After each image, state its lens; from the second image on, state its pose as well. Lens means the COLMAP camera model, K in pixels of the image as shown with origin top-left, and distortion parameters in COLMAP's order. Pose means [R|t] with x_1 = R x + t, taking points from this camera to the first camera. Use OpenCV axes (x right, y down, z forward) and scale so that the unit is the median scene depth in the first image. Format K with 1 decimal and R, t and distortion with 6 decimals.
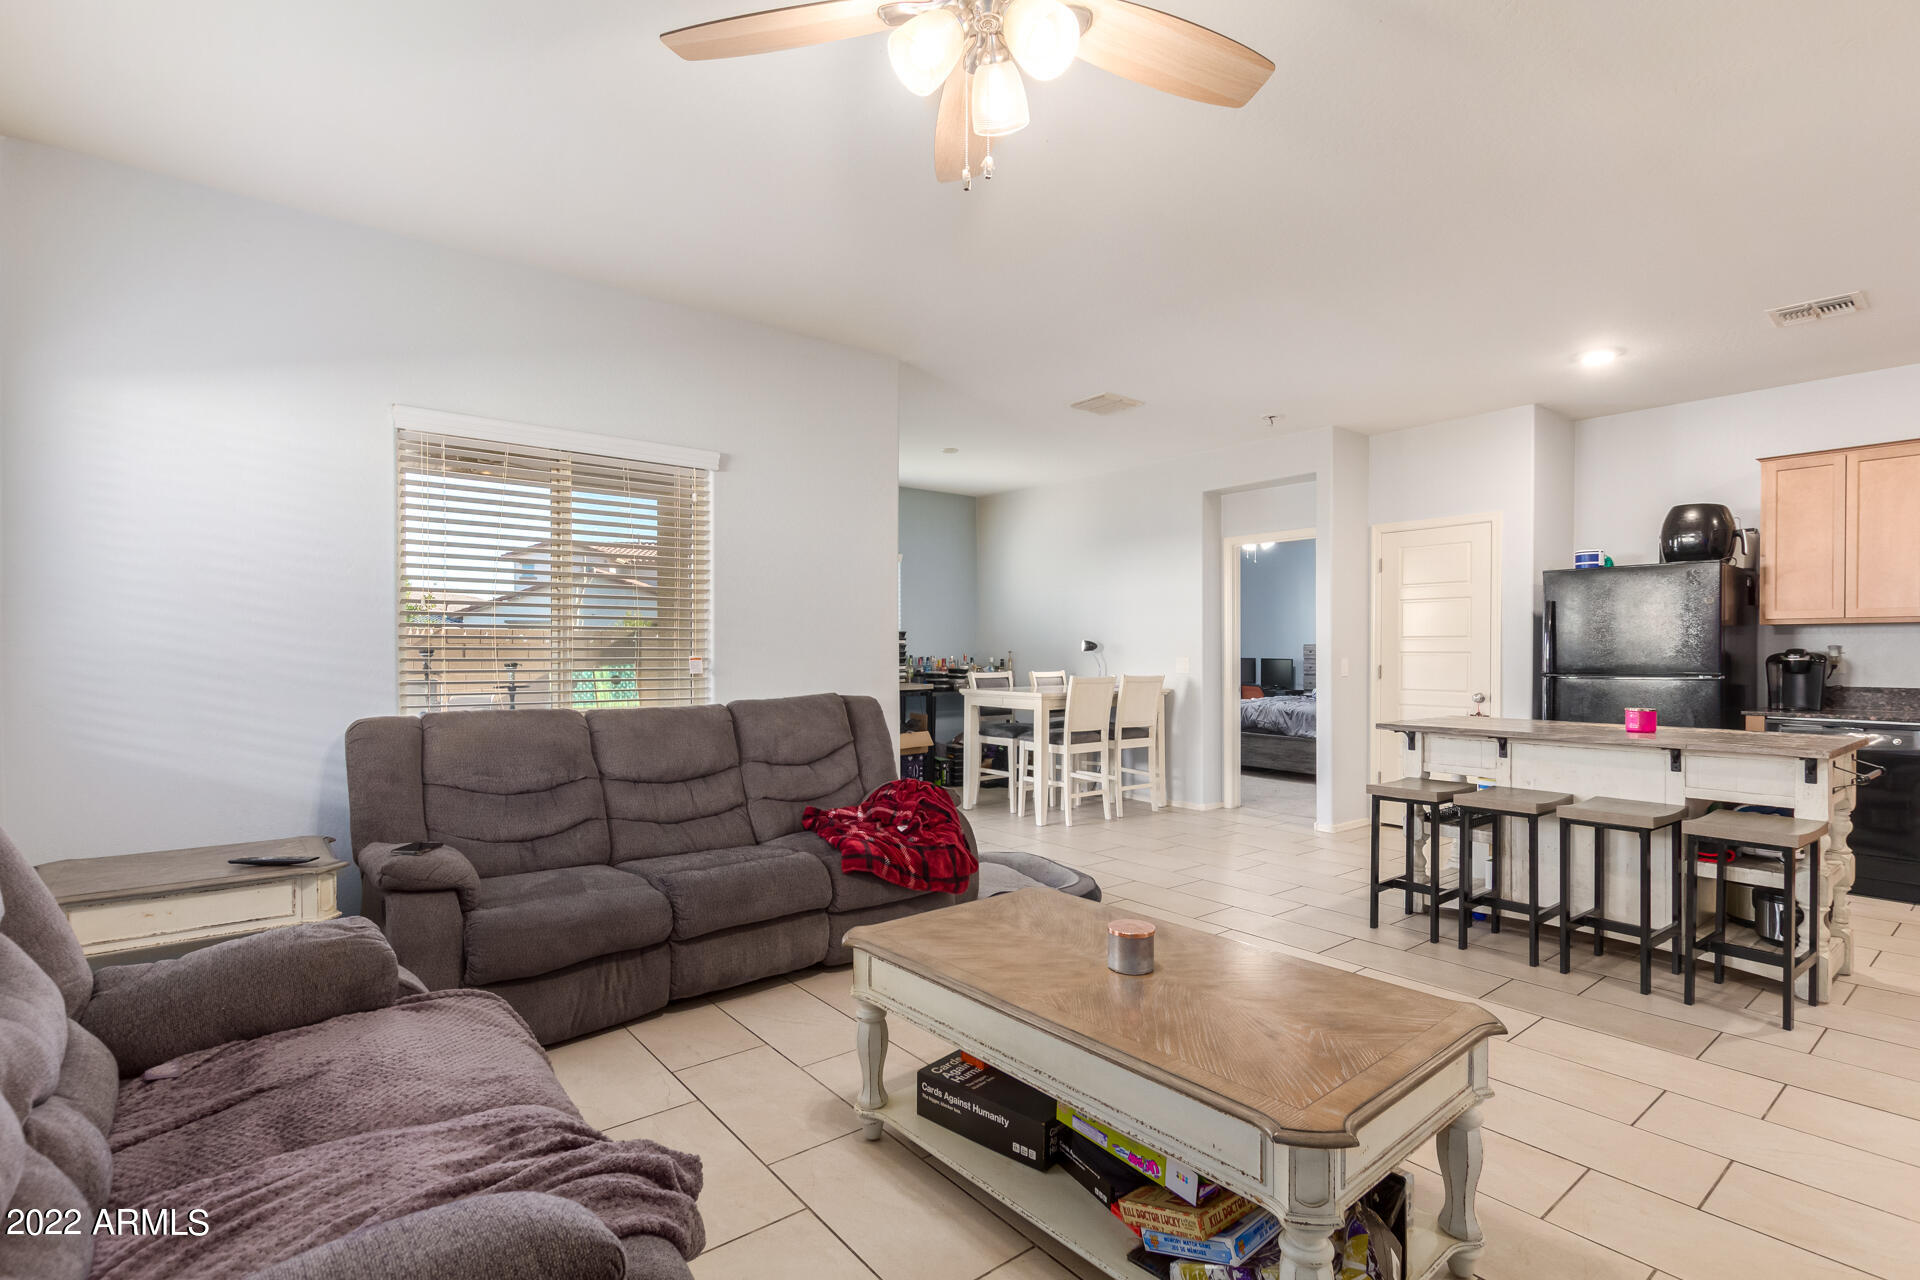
lens RADIAL K [[887.5, 0, 986.9], [0, 887.5, 659.9], [0, 0, 1]] dist [0.002064, -0.000736]
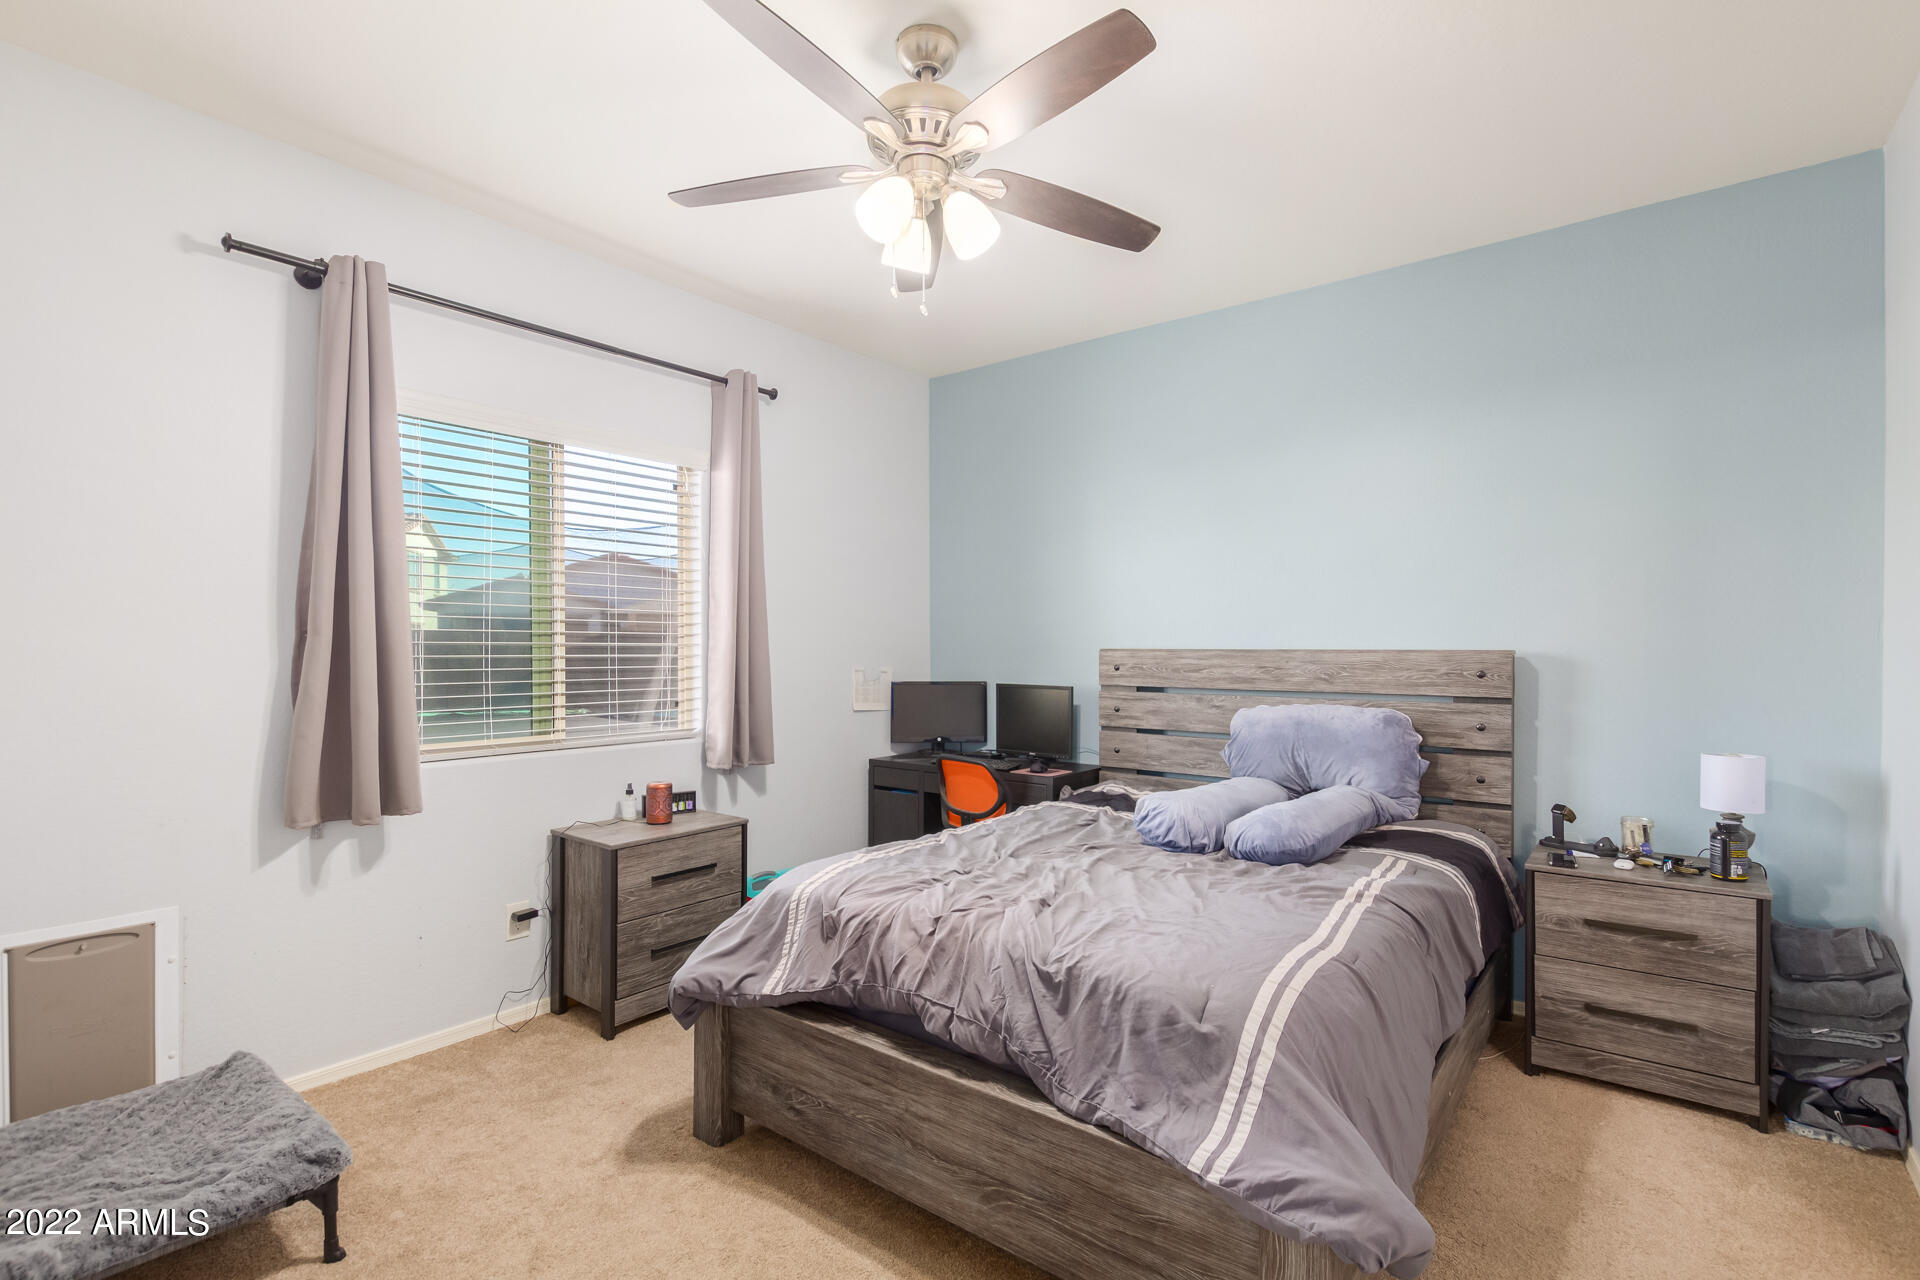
lens RADIAL K [[905.0, 0, 935.0], [0, 905.0, 644.7], [0, 0, 1]] dist [0.005327, 0.000160]
pose [[0.983688, 0.001076, 0.179878, 0.430362], [0.001213, 0.999920, -0.012614, -0.028865], [-0.179877, 0.012626, 0.983608, 1.248228]]
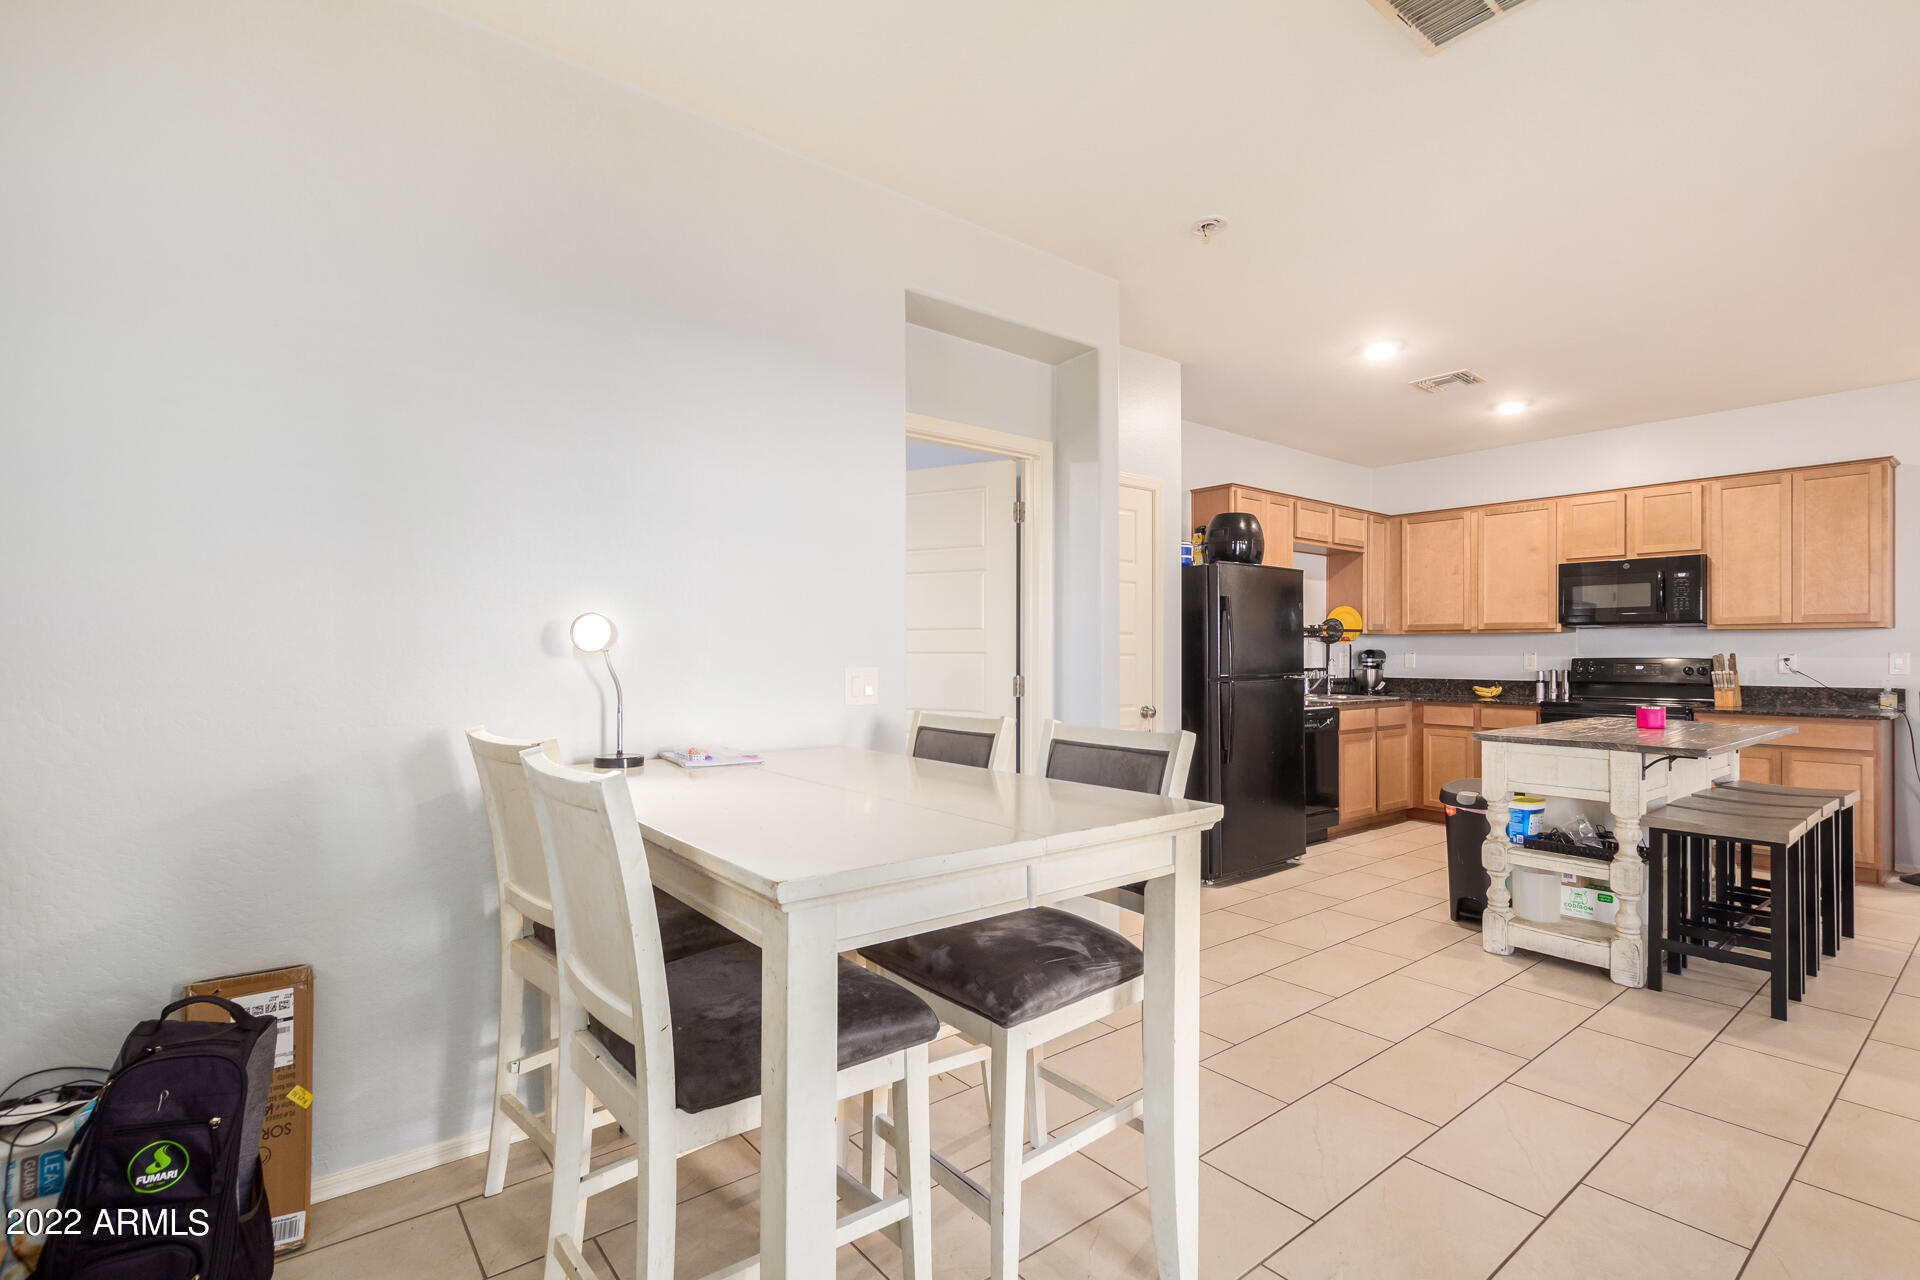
lens RADIAL K [[903.5, 0, 1005.8], [0, 903.5, 648.6], [0, 0, 1]] dist [0.003437, -0.000463]
pose [[0.006446, 0.006272, 0.999960, -0.263925], [0.007745, 0.999950, -0.006322, -0.008767], [-0.999949, 0.007786, 0.006397, 1.184801]]
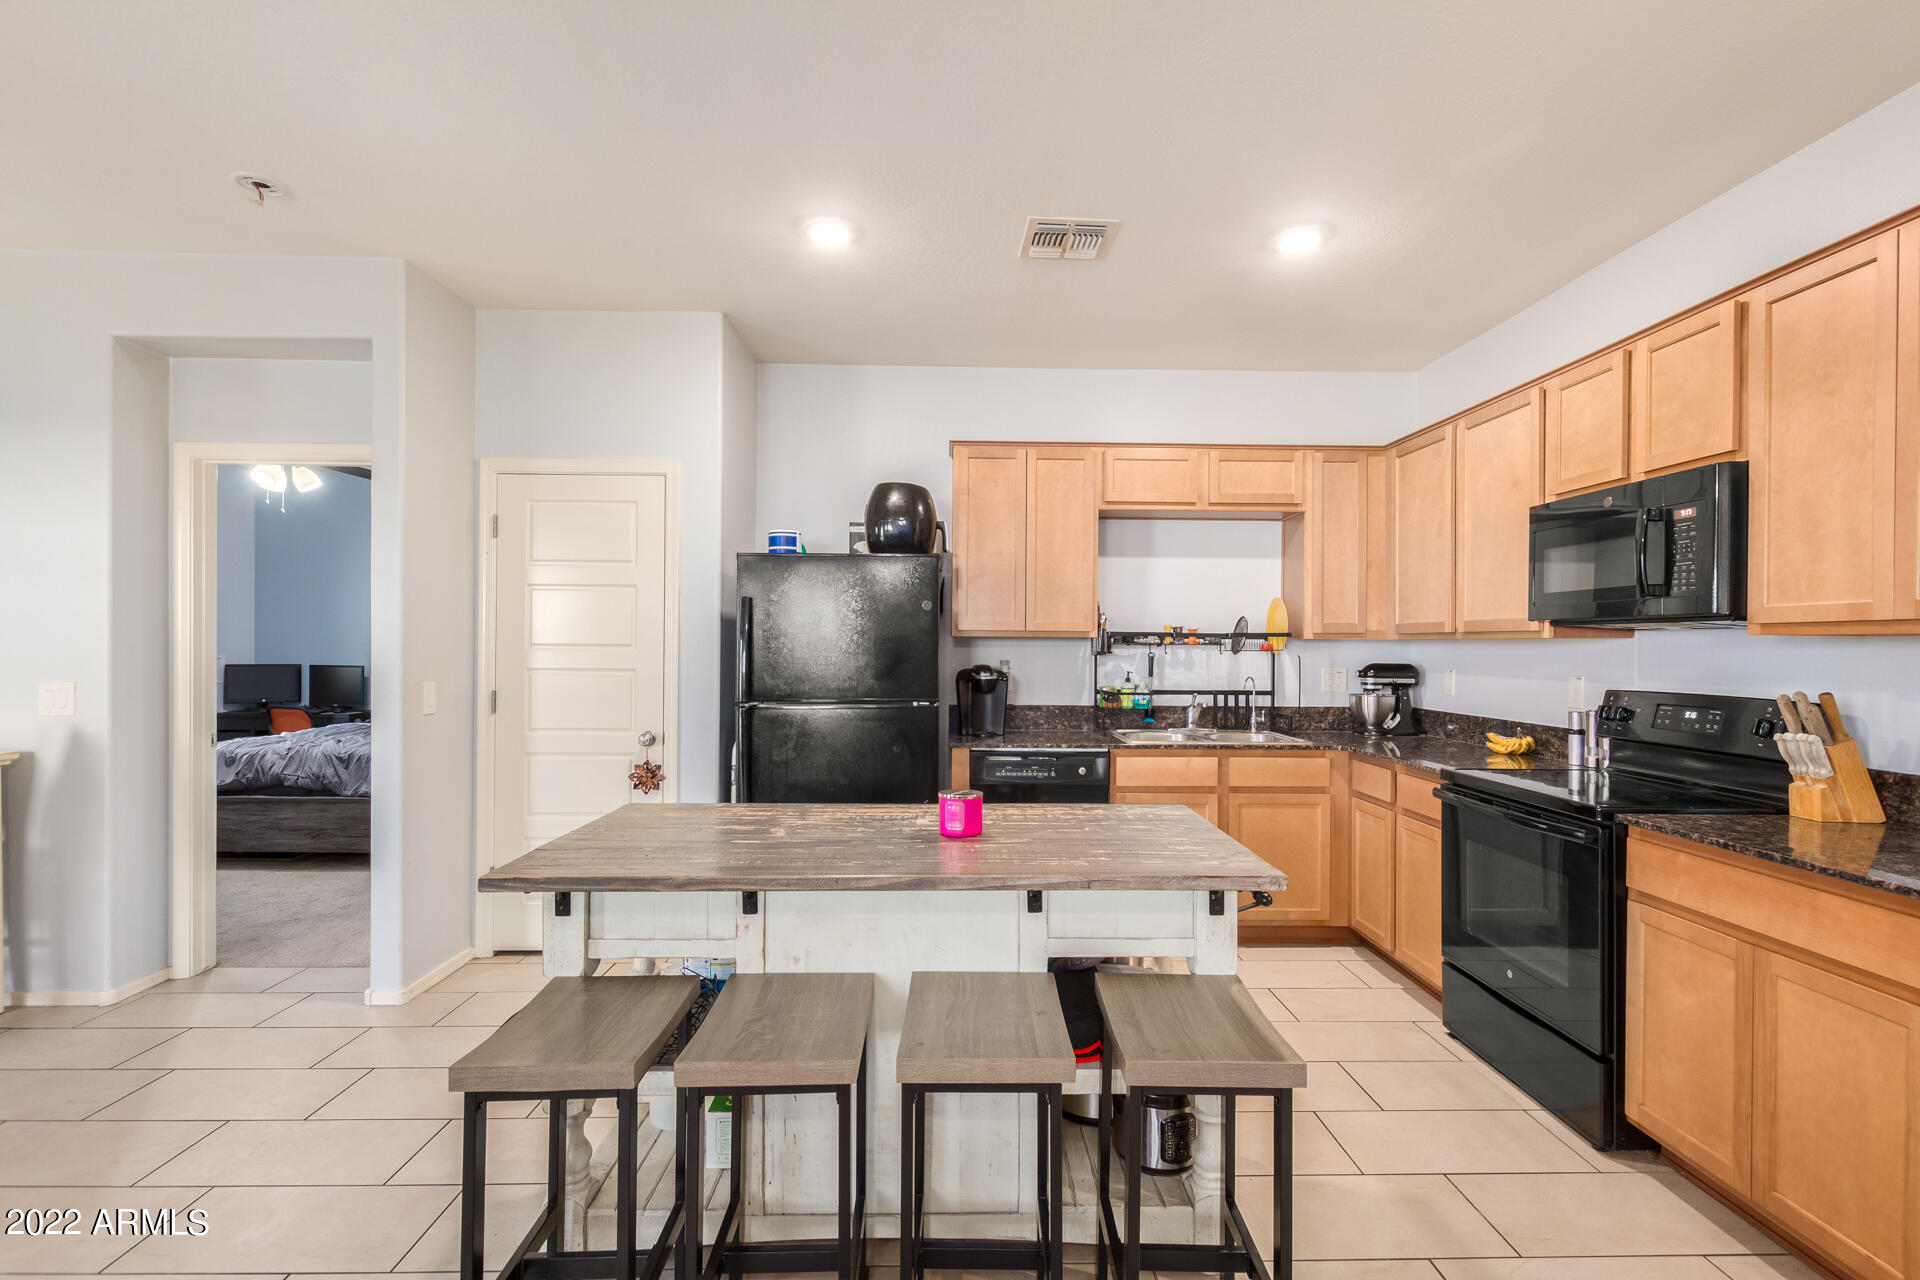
lens RADIAL K [[902.0, 0, 960.3], [0, 902.0, 645.4], [0, 0, 1]] dist [0.004757, -0.000110]
pose [[0.628904, 0.004607, 0.777470, 0.187587], [0.000896, 0.999977, -0.006650, -0.023359], [-0.777483, 0.004879, 0.628885, 0.417374]]
